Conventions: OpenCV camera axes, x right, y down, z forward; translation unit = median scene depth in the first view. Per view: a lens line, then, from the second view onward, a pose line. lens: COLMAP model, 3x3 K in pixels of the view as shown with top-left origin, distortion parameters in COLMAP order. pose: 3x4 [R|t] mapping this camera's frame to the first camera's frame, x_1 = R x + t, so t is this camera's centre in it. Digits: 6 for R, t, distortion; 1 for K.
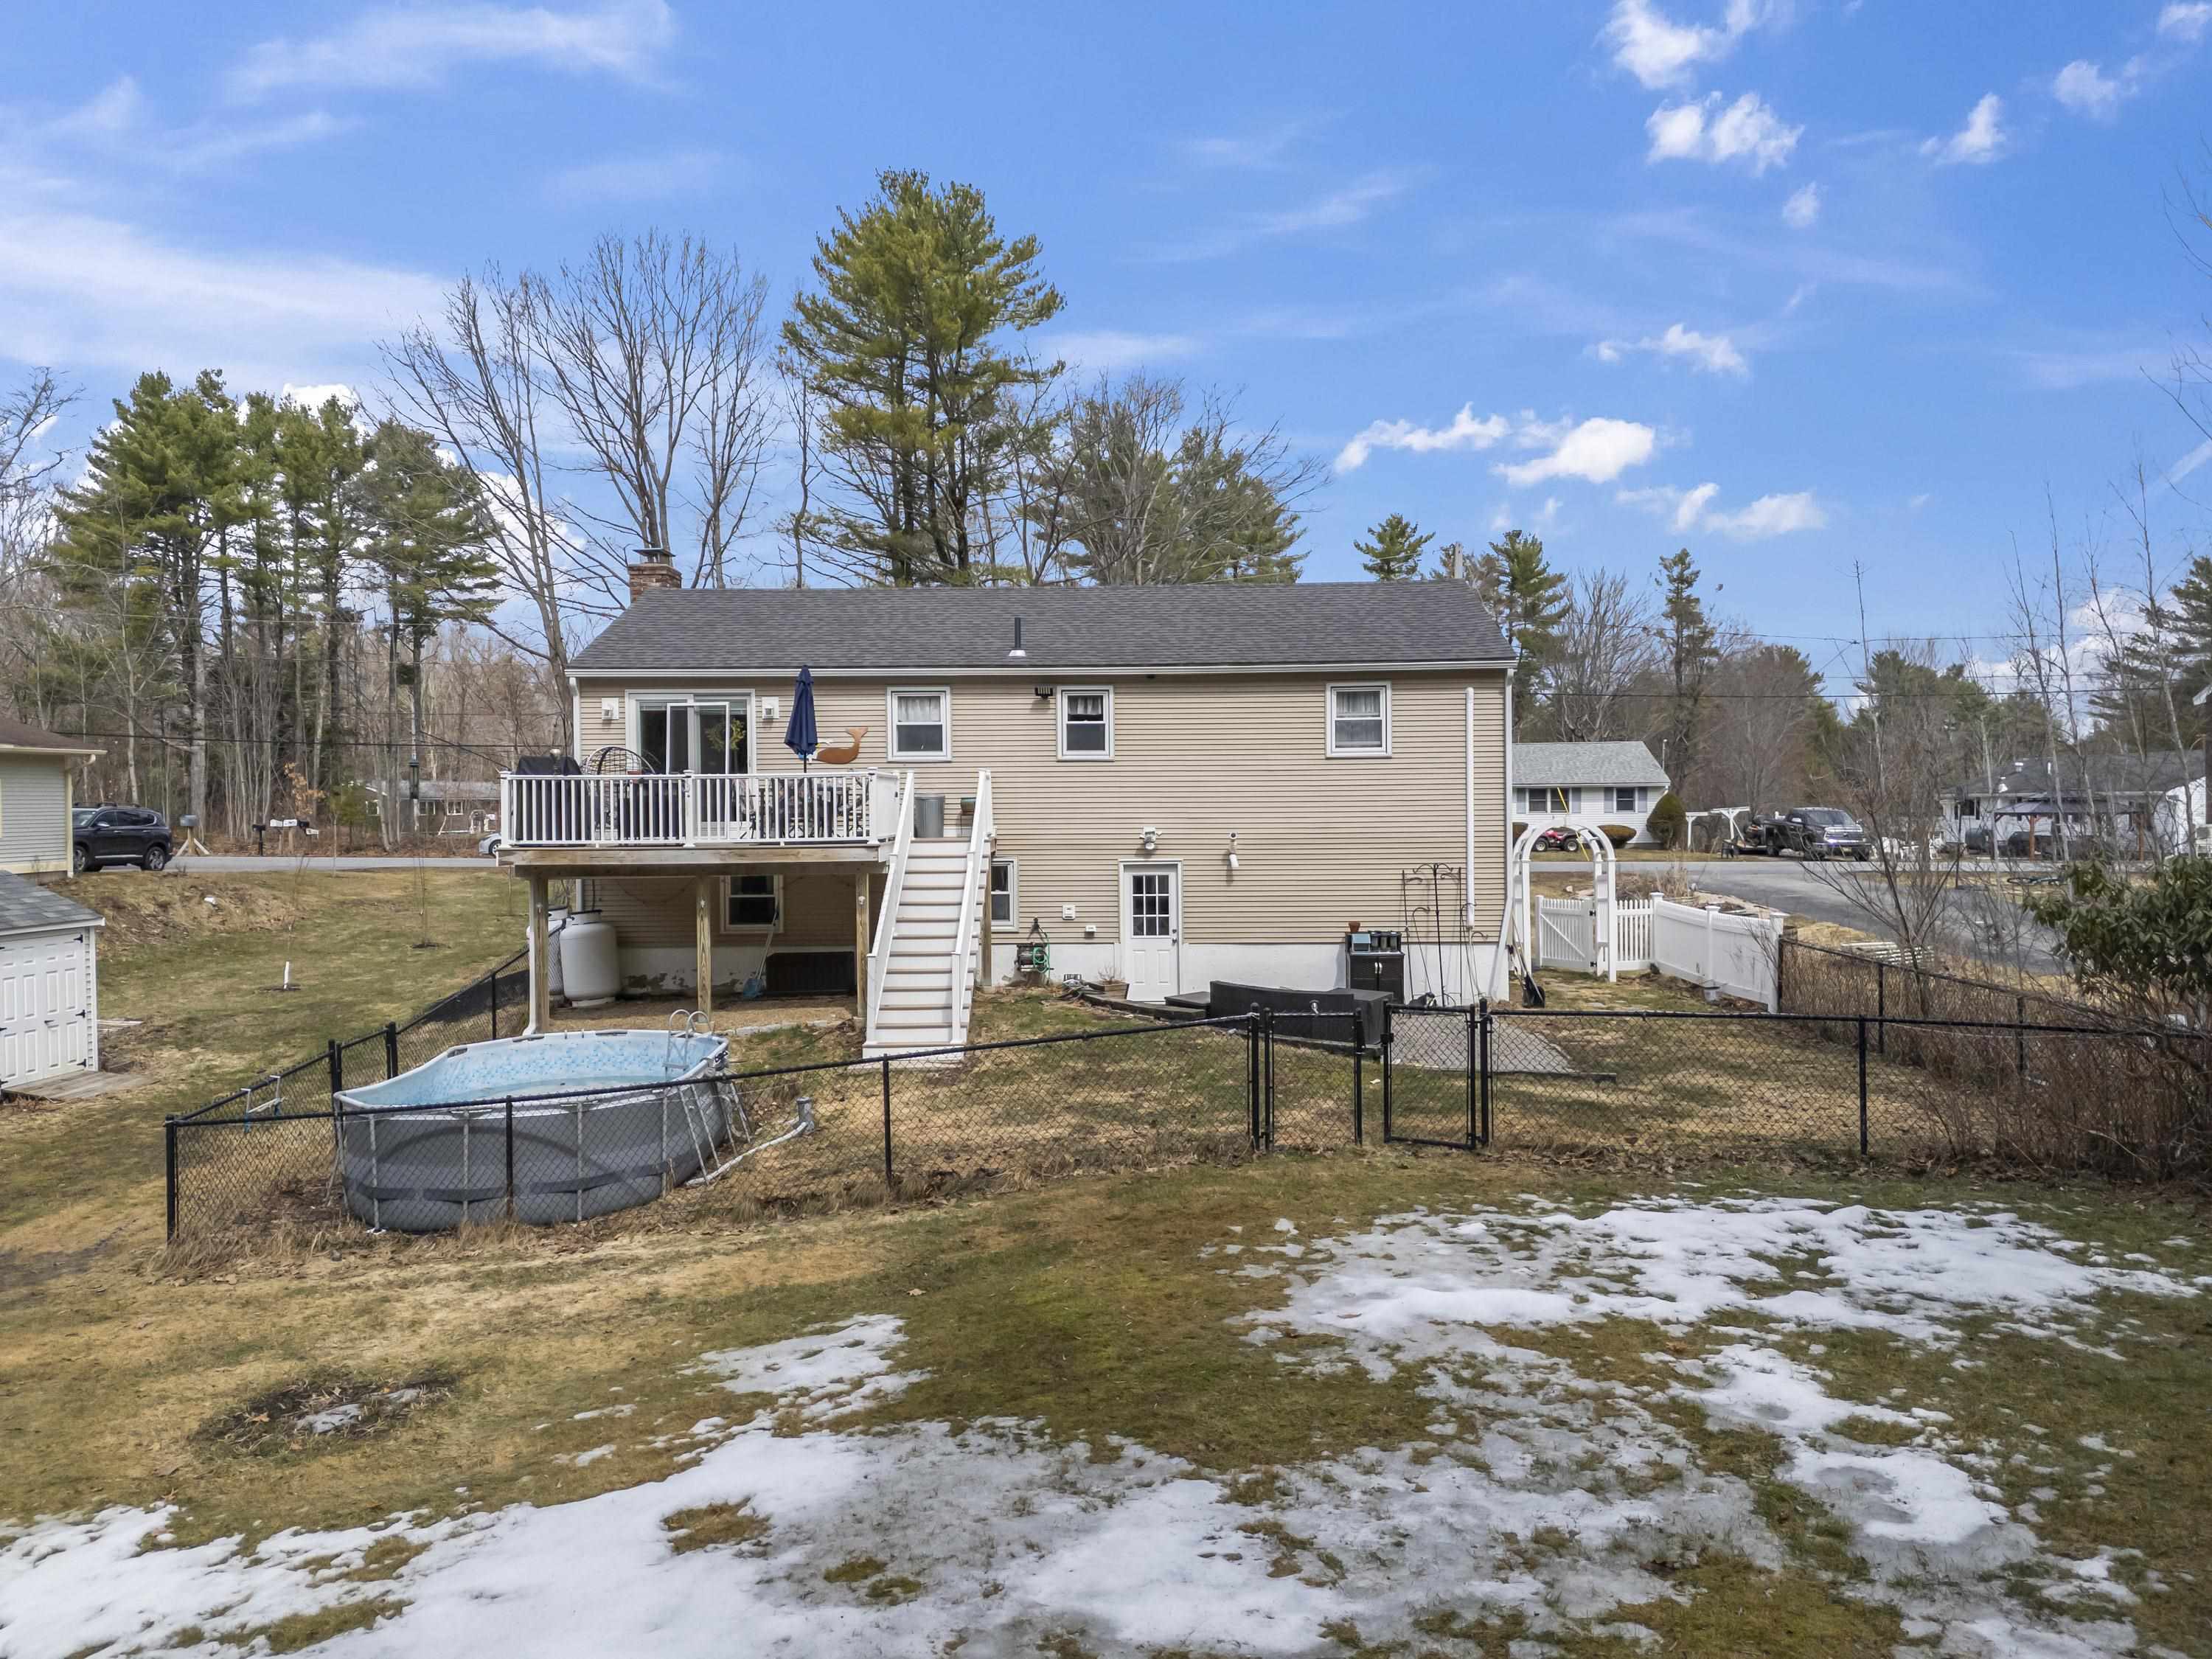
lens RADIAL K [[1618.7, 0, 1098.5], [0, 1618.7, 822.2], [0, 0, 1]] dist [0.068904, -0.060607]
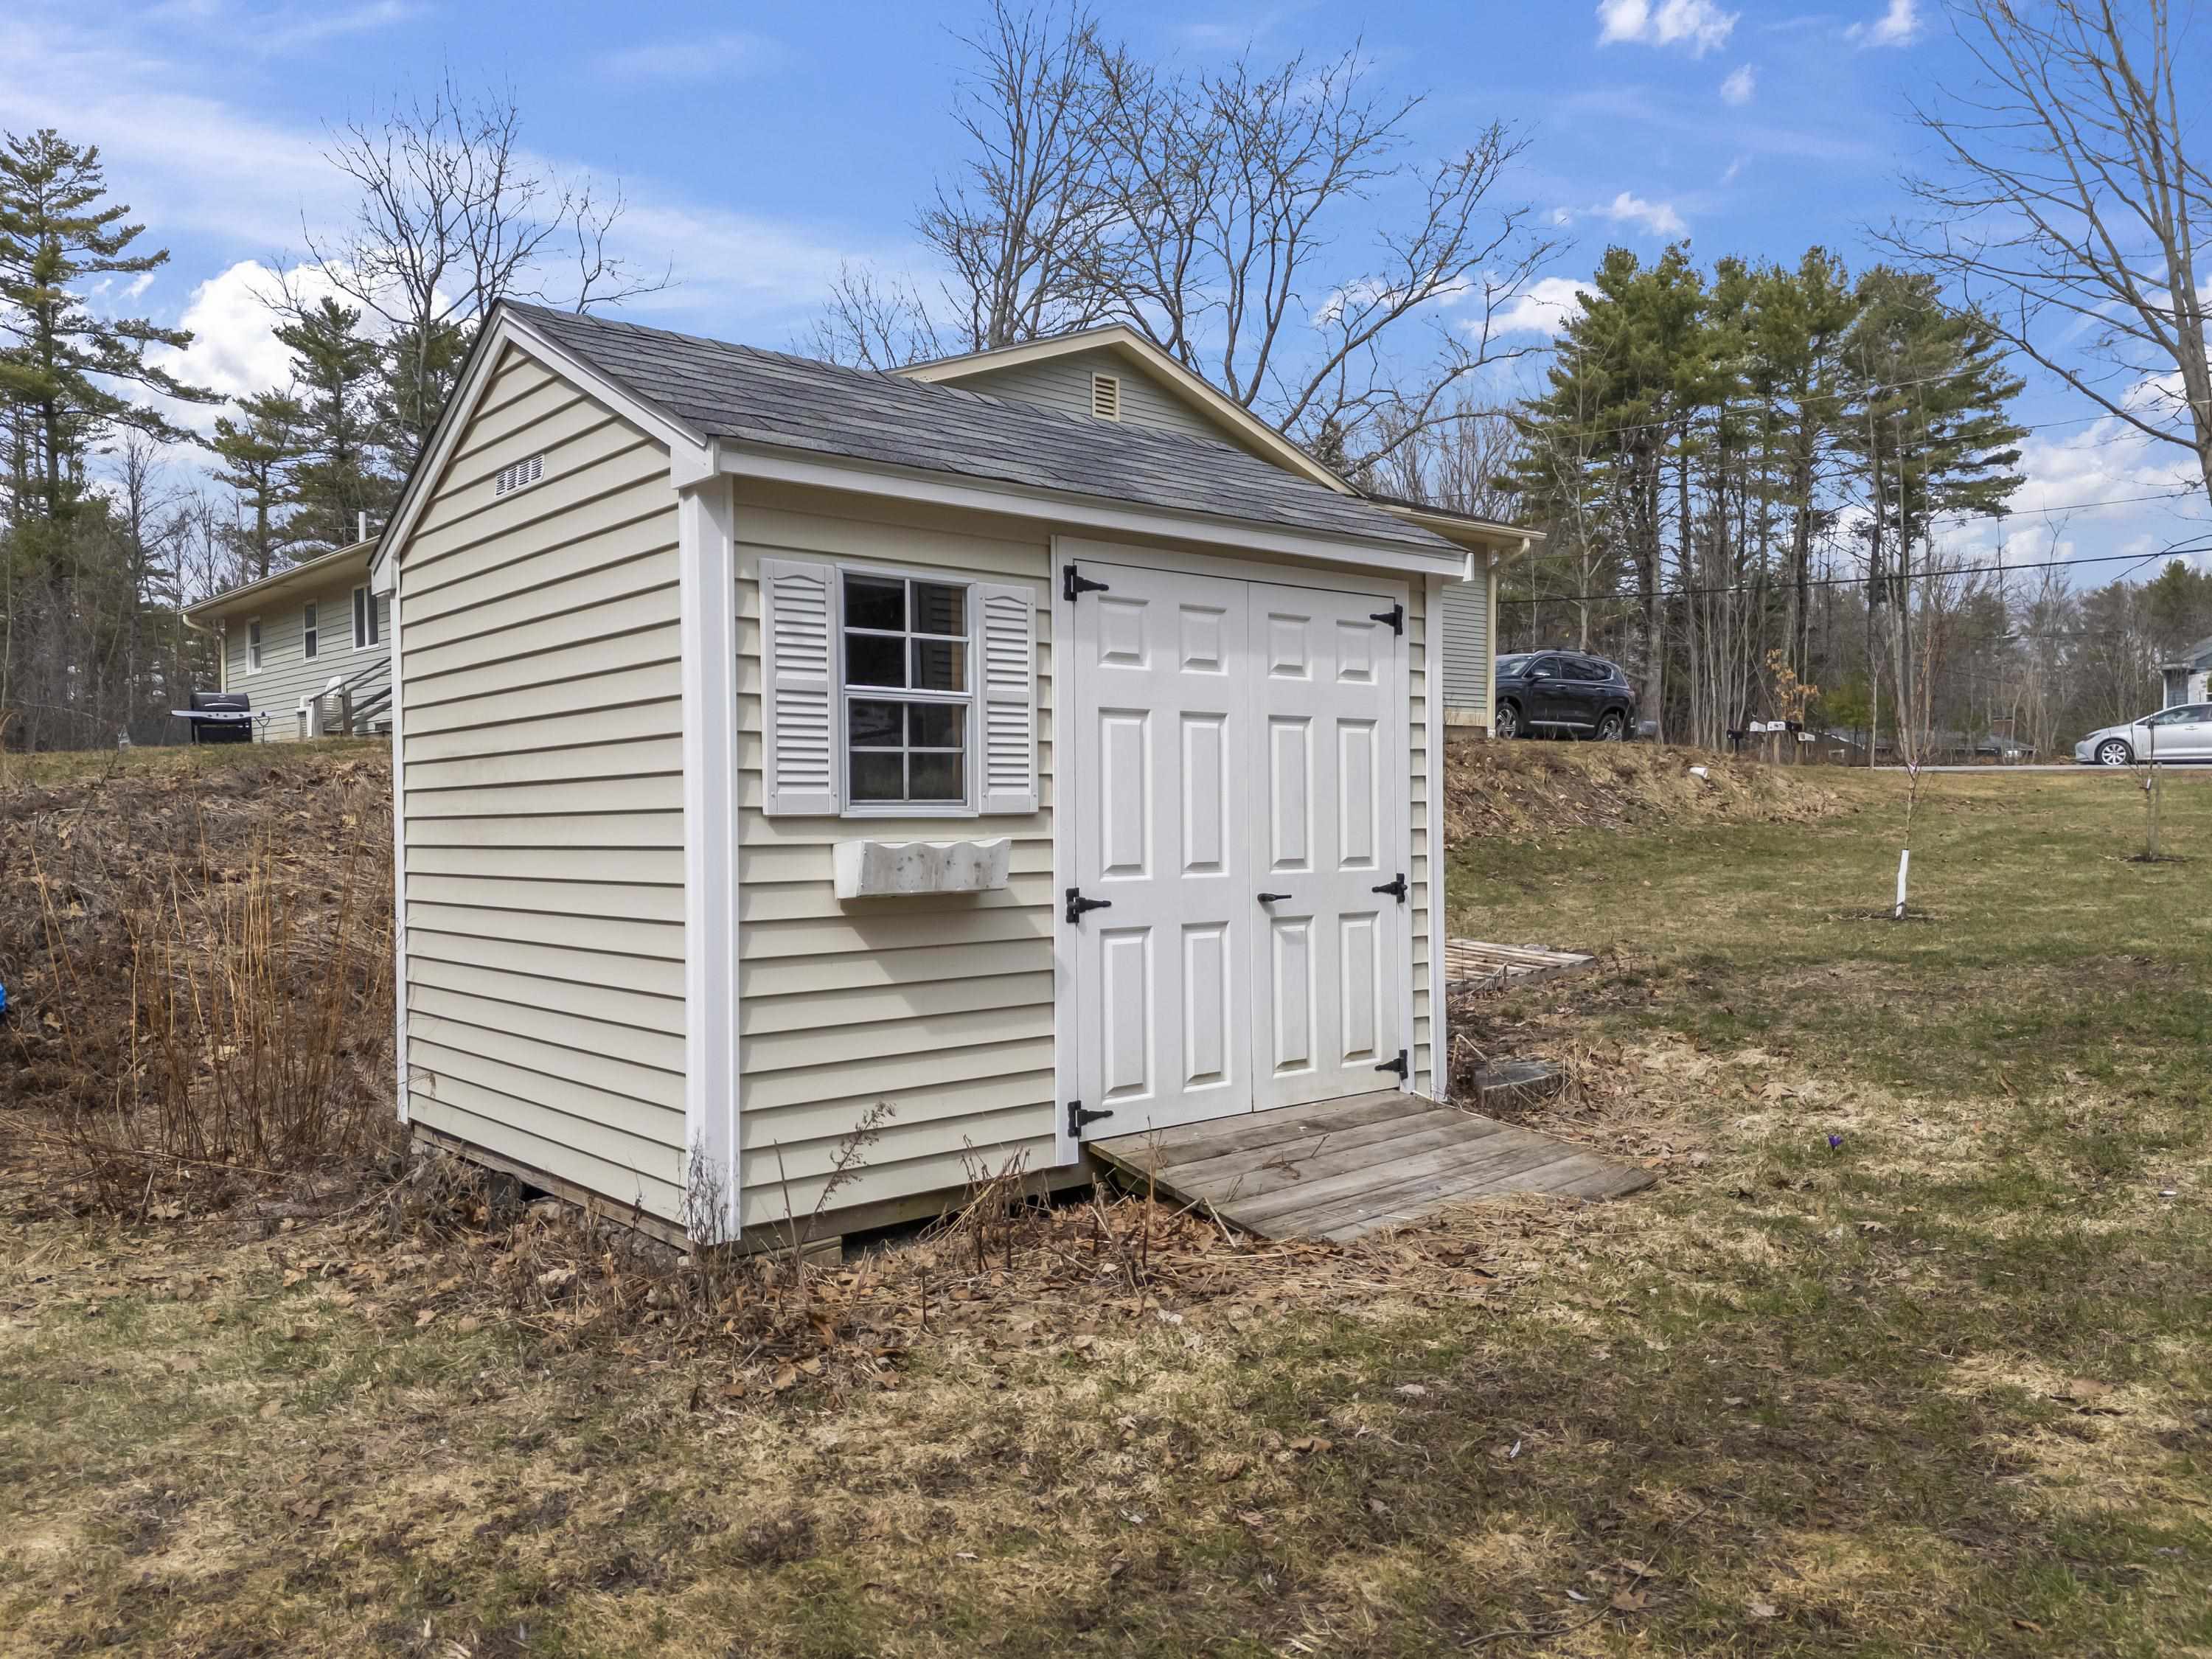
lens RADIAL K [[1618.7, 0, 1098.5], [0, 1618.7, 822.2], [0, 0, 1]] dist [0.068904, -0.060607]
pose [[0.680838, 0.016697, -0.732243, -0.156854], [-0.011060, 0.999861, 0.012516, 0.035624], [0.732350, -0.000423, 0.680928, 0.270445]]
